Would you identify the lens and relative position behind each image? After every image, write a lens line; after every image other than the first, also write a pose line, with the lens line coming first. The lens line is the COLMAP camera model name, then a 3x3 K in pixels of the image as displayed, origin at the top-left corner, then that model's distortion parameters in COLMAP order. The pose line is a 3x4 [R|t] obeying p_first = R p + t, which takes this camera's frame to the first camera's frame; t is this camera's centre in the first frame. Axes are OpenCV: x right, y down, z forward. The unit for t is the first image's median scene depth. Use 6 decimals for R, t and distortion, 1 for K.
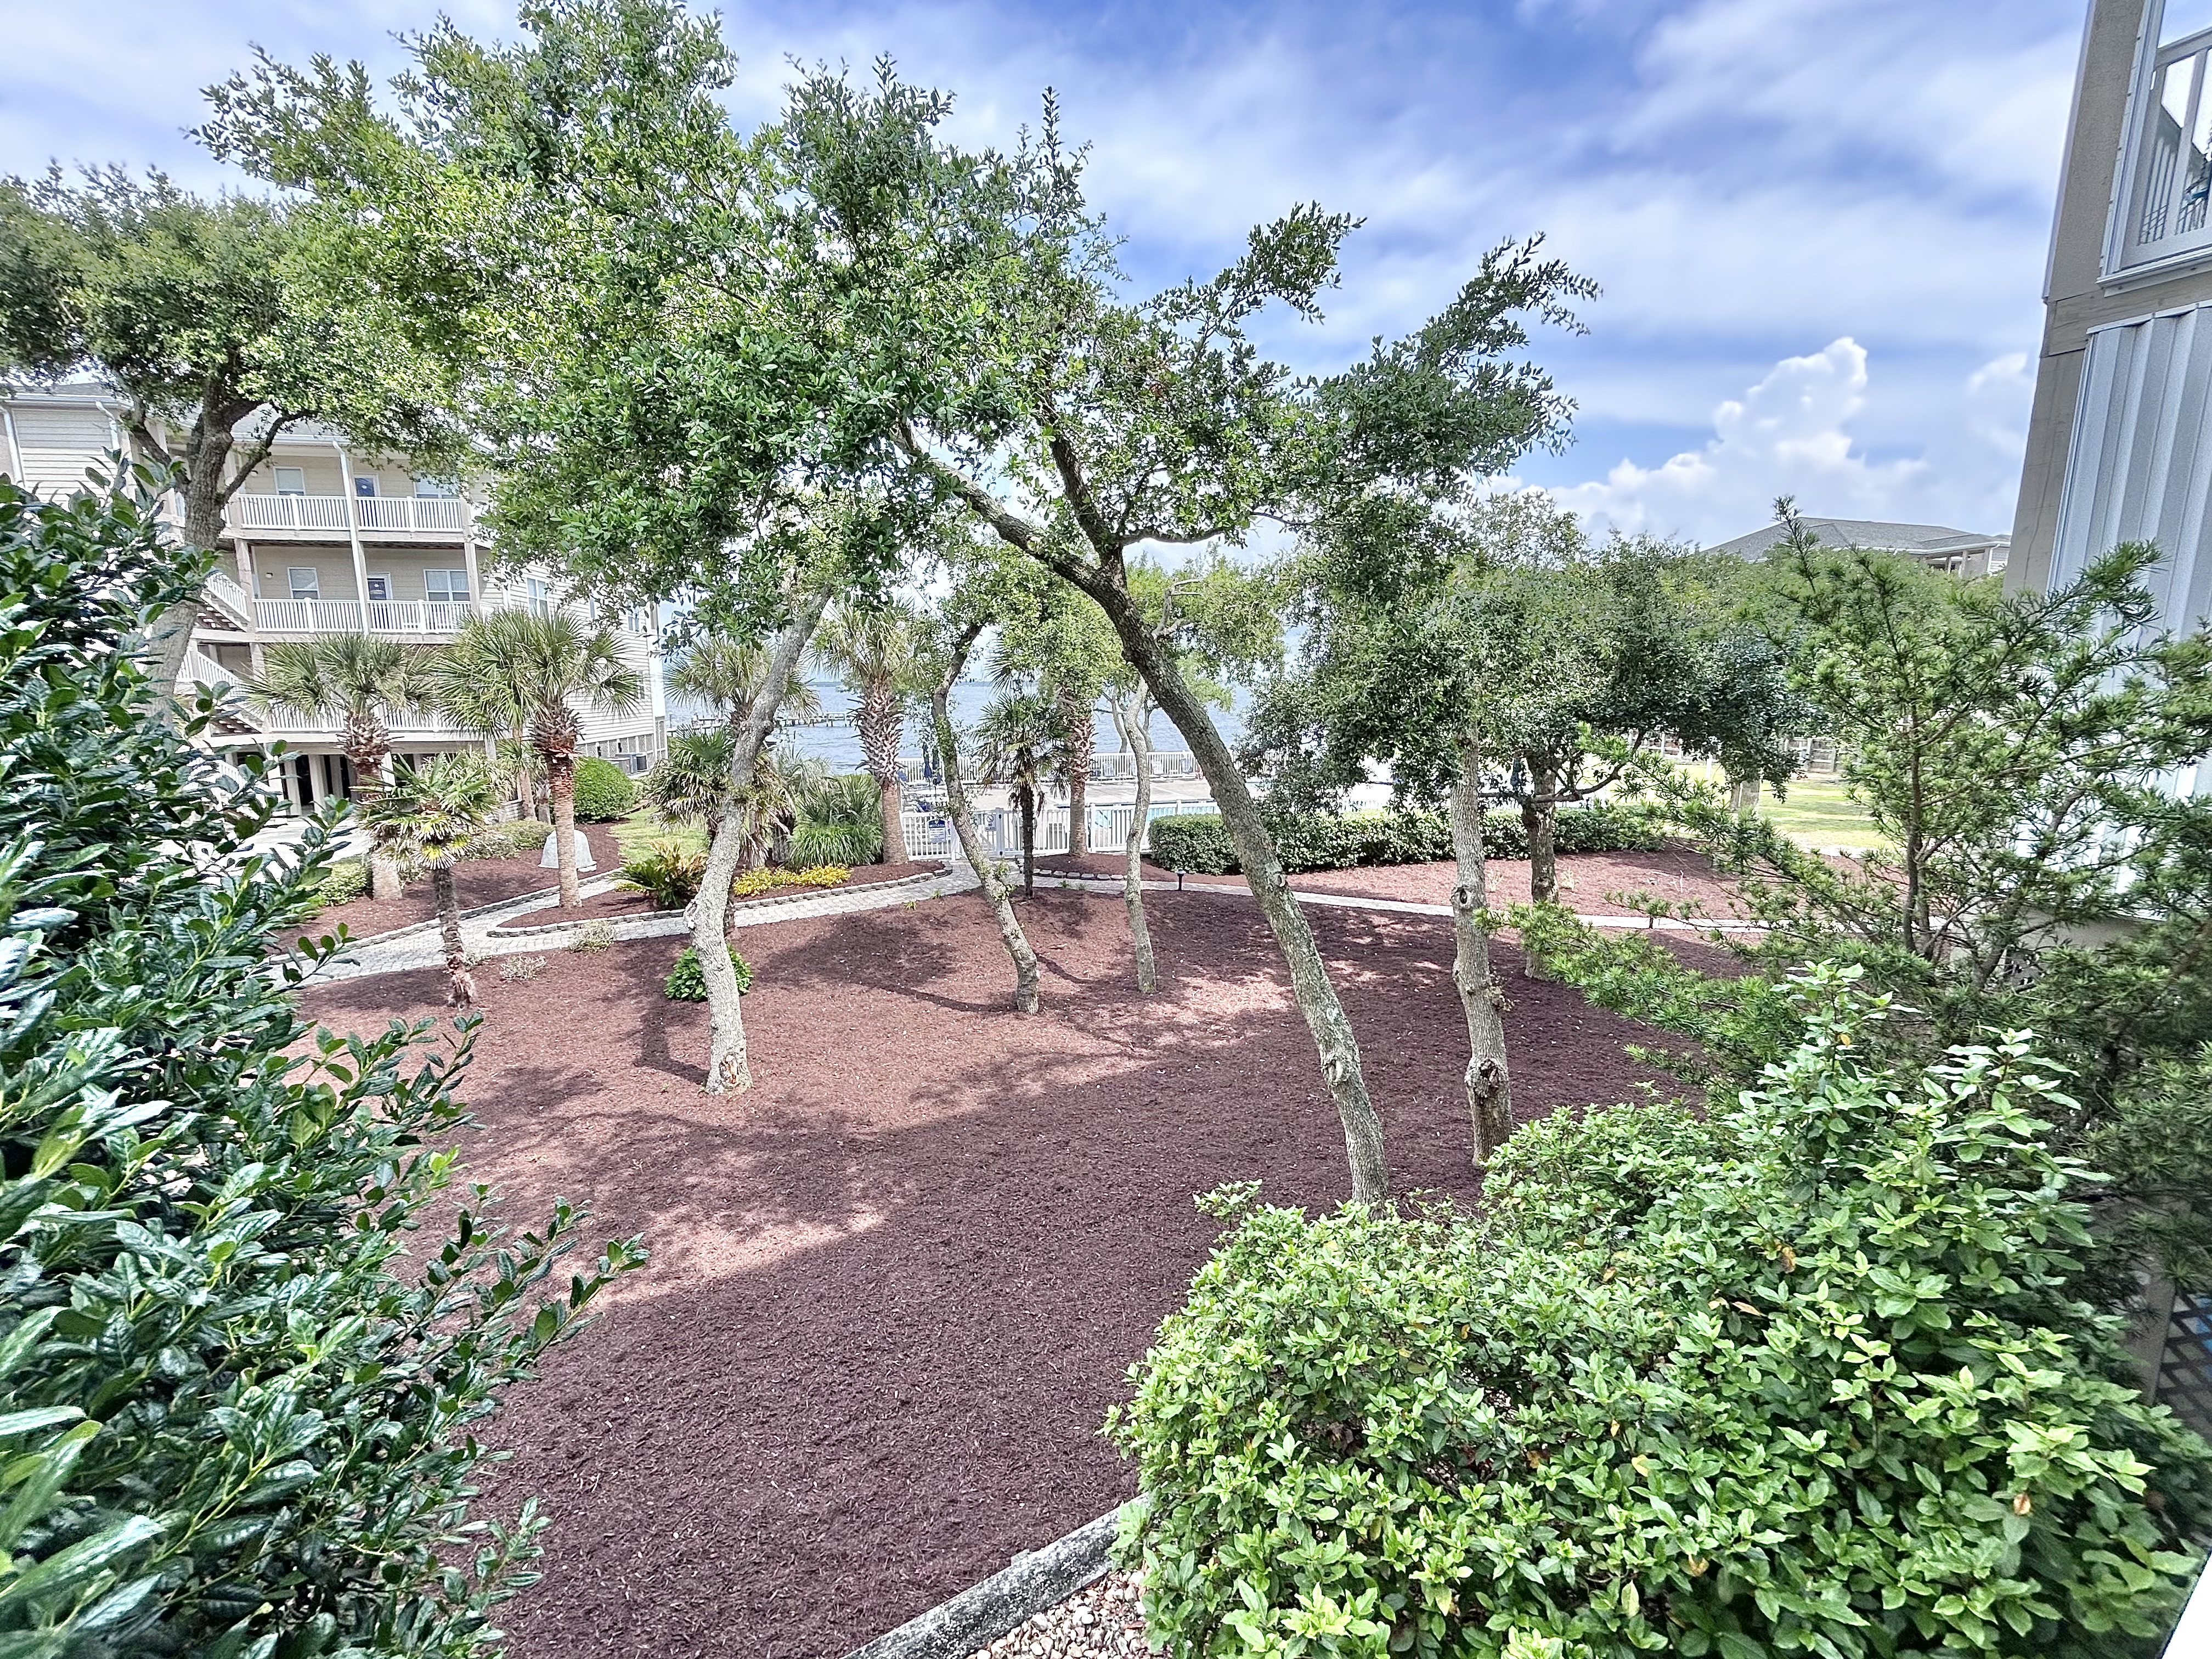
lens RADIAL K [[906.2, 0, 1108.5], [0, 906.2, 821.8], [0, 0, 1]] dist [0.001691, -0.000091]
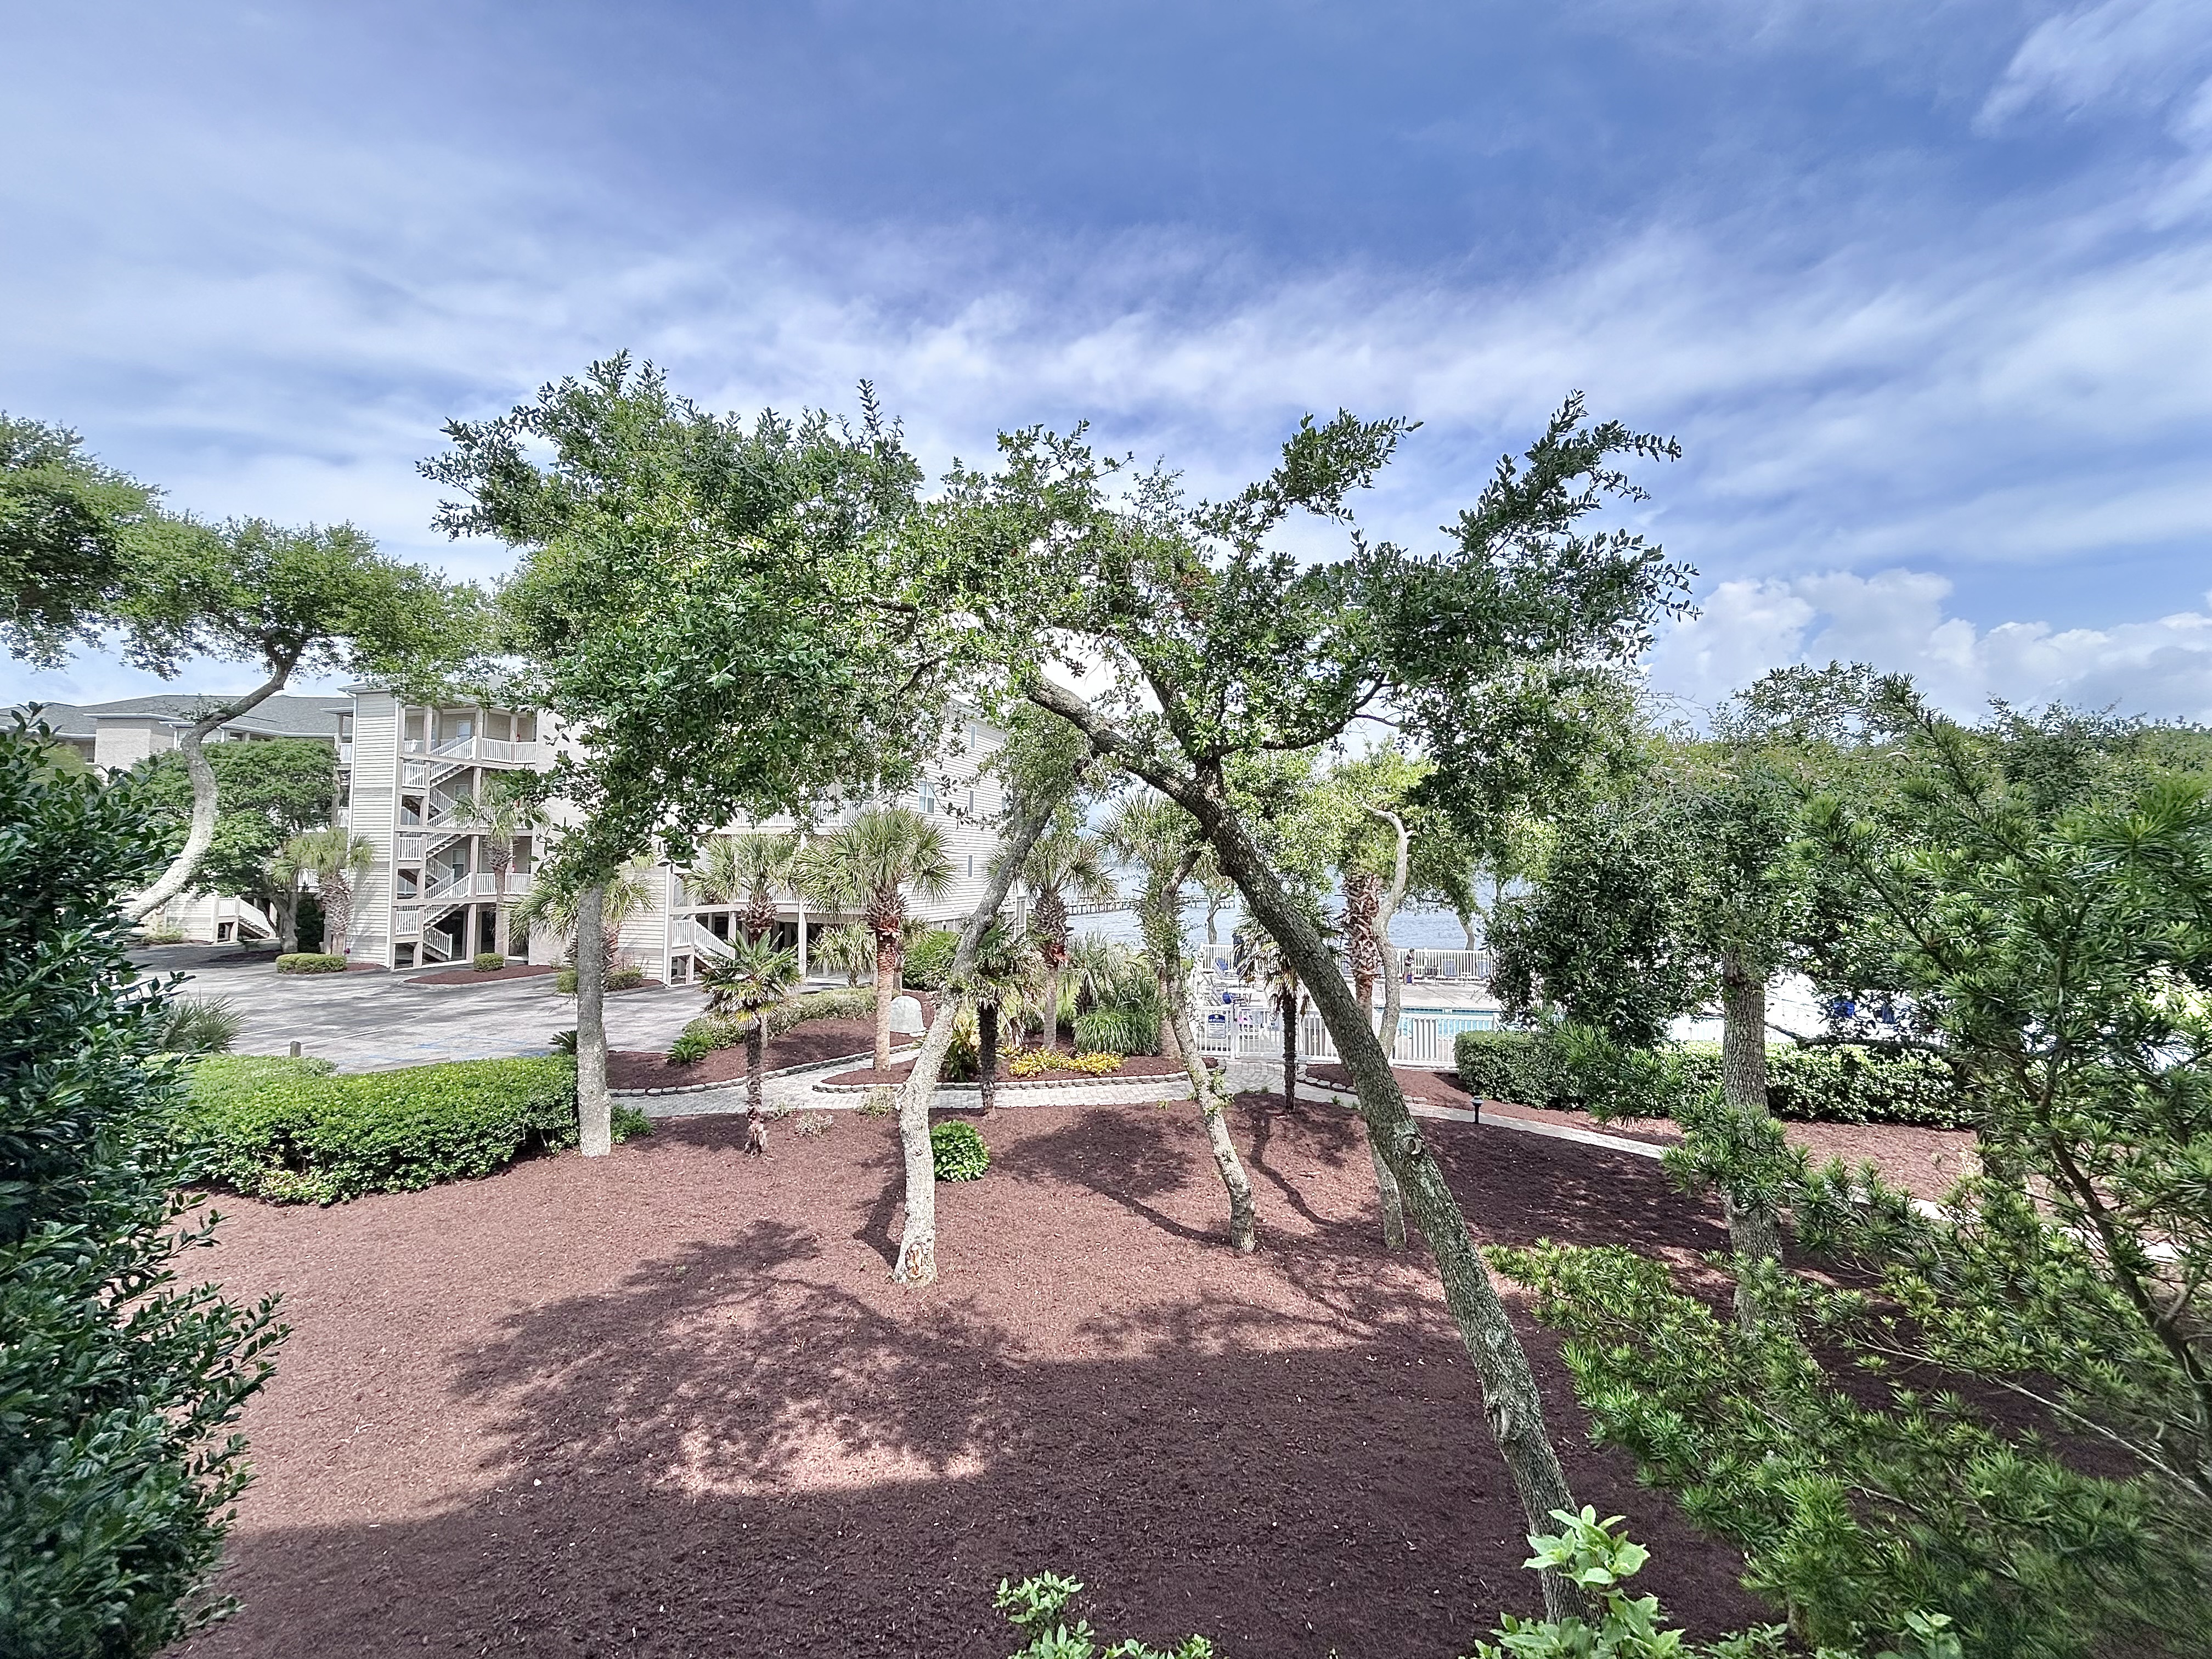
lens RADIAL K [[906.2, 0, 1097.5], [0, 906.2, 819.2], [0, 0, 1]] dist [0.001691, -0.000091]
pose [[0.916067, -0.007921, -0.400946, 0.139399], [-0.073500, 0.979553, -0.187281, -0.026487], [0.394231, 0.201032, 0.896754, 0.054263]]
